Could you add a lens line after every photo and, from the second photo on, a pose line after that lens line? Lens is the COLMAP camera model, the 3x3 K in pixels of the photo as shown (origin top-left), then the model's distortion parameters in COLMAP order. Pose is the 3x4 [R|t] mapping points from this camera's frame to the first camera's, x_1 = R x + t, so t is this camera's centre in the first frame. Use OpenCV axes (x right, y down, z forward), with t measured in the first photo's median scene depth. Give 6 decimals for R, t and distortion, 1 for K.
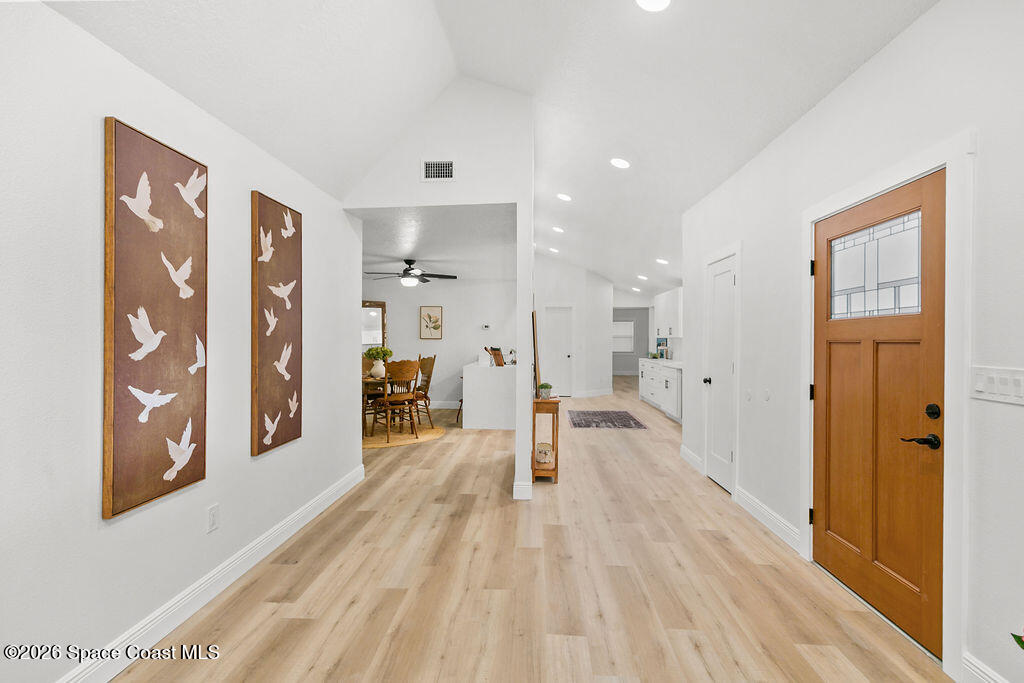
lens RADIAL K [[466.5, 0, 509.8], [0, 466.5, 339.8], [0, 0, 1]] dist [0.007078, -0.000209]
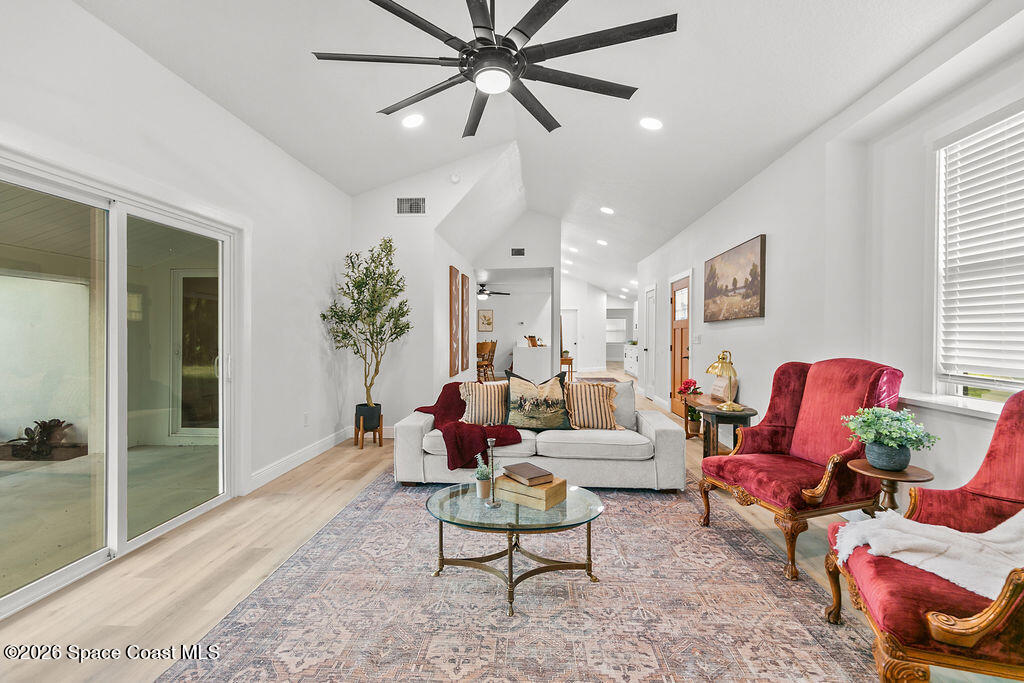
lens RADIAL K [[462.2, 0, 509.0], [0, 462.2, 344.9], [0, 0, 1]] dist [0.003514, -0.000264]
pose [[0.999940, -0.003604, -0.010344, -0.173478], [0.003816, 0.999781, 0.020566, 0.027037], [0.010267, -0.020604, 0.999735, -1.179533]]
